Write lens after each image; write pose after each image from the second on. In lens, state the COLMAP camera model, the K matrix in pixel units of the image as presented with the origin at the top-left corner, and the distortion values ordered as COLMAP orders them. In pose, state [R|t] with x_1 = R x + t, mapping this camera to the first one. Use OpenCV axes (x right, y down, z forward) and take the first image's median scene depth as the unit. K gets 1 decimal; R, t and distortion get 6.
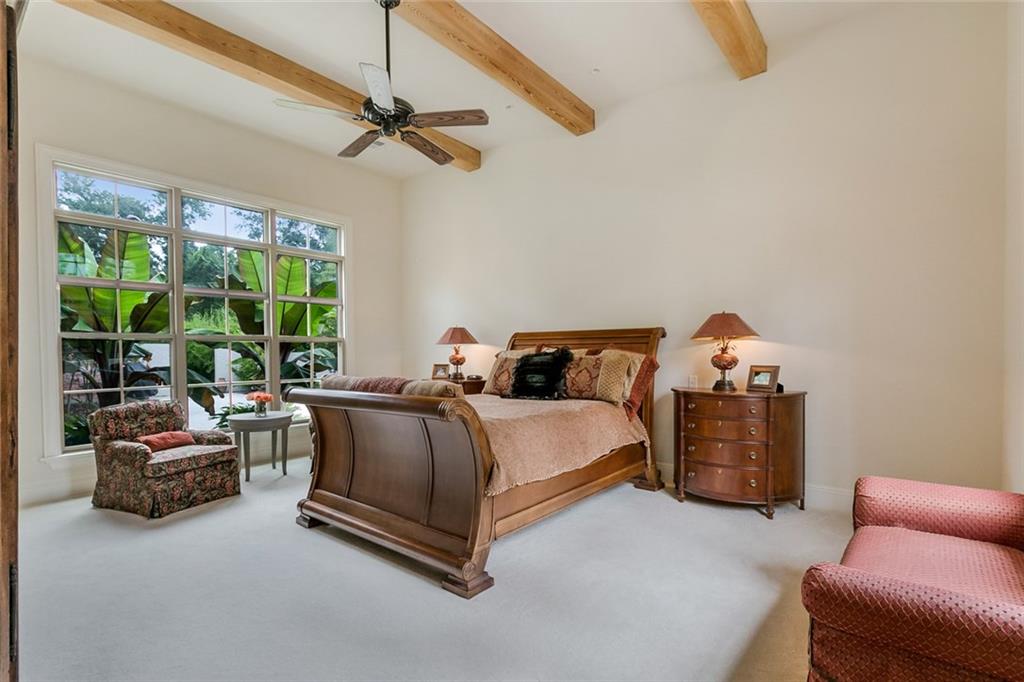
lens RADIAL K [[471.6, 0, 510.7], [0, 471.6, 361.9], [0, 0, 1]] dist [-0.000839, -0.000011]
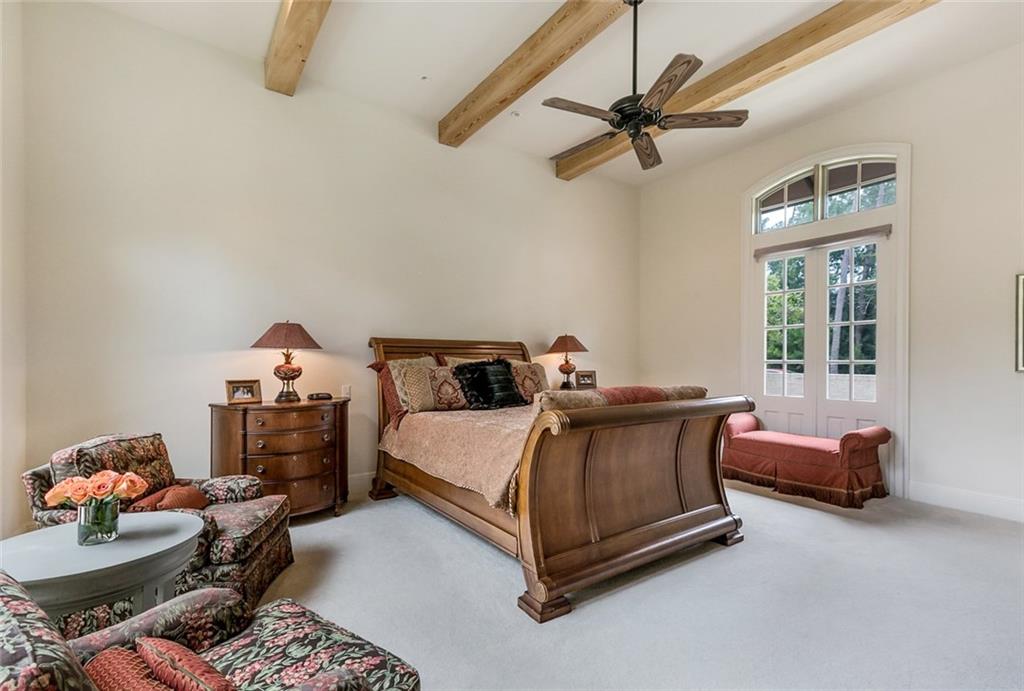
lens RADIAL K [[462.2, 0, 511.3], [0, 462.2, 362.9], [0, 0, 1]] dist [-0.000006, -0.000019]
pose [[0.259478, 0.004452, 0.965739, -0.656239], [0.017619, 0.999801, -0.009343, -0.005573], [-0.965588, 0.019440, 0.259348, 0.535506]]
